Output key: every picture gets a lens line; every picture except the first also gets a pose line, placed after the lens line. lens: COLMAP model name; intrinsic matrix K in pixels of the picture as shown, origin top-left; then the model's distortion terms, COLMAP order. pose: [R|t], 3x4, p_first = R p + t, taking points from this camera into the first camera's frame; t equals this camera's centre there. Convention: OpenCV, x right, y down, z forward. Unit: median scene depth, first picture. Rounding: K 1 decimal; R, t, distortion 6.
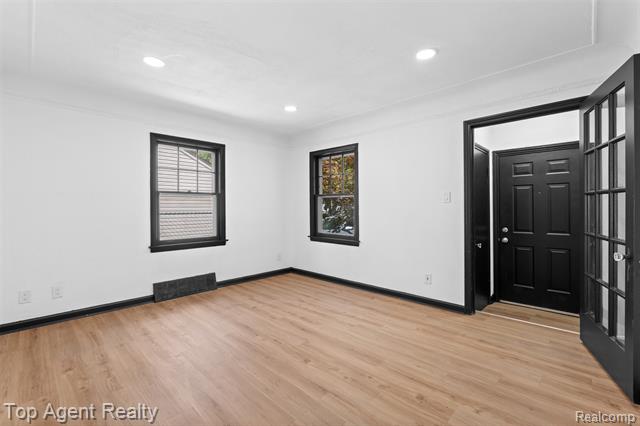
lens RADIAL K [[274.9, 0, 321.8], [0, 274.9, 211.0], [0, 0, 1]] dist [-0.002230, 0.000090]
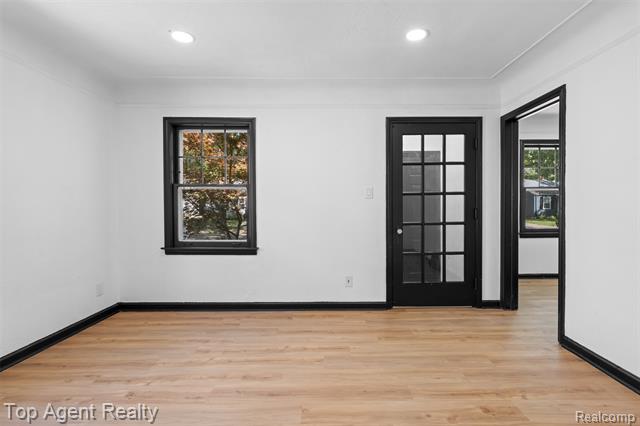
lens RADIAL K [[298.1, 0, 329.6], [0, 298.1, 211.1], [0, 0, 1]] dist [-0.003734, 0.000130]
pose [[0.721279, -0.010961, 0.692558, -0.384594], [0.006702, 0.999938, 0.008846, 0.002626], [-0.692612, -0.001739, 0.721308, 0.359390]]
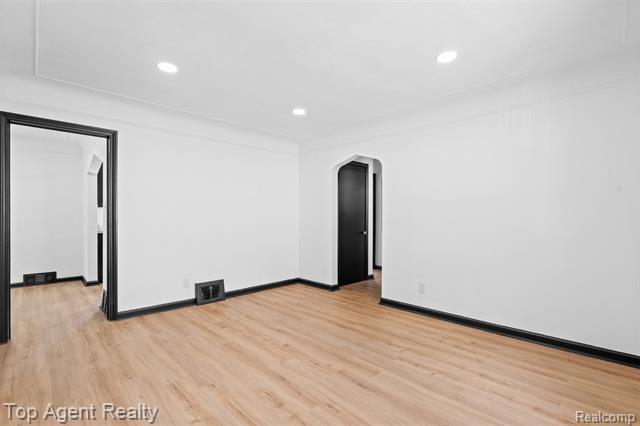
lens RADIAL K [[298.1, 0, 319.4], [0, 298.1, 215.0], [0, 0, 1]] dist [-0.003734, 0.000130]
pose [[-0.999203, 0.004145, 0.039694, -0.173594], [0.004367, 0.999975, 0.005501, -0.015791], [-0.039671, 0.005670, -0.999197, 1.562043]]
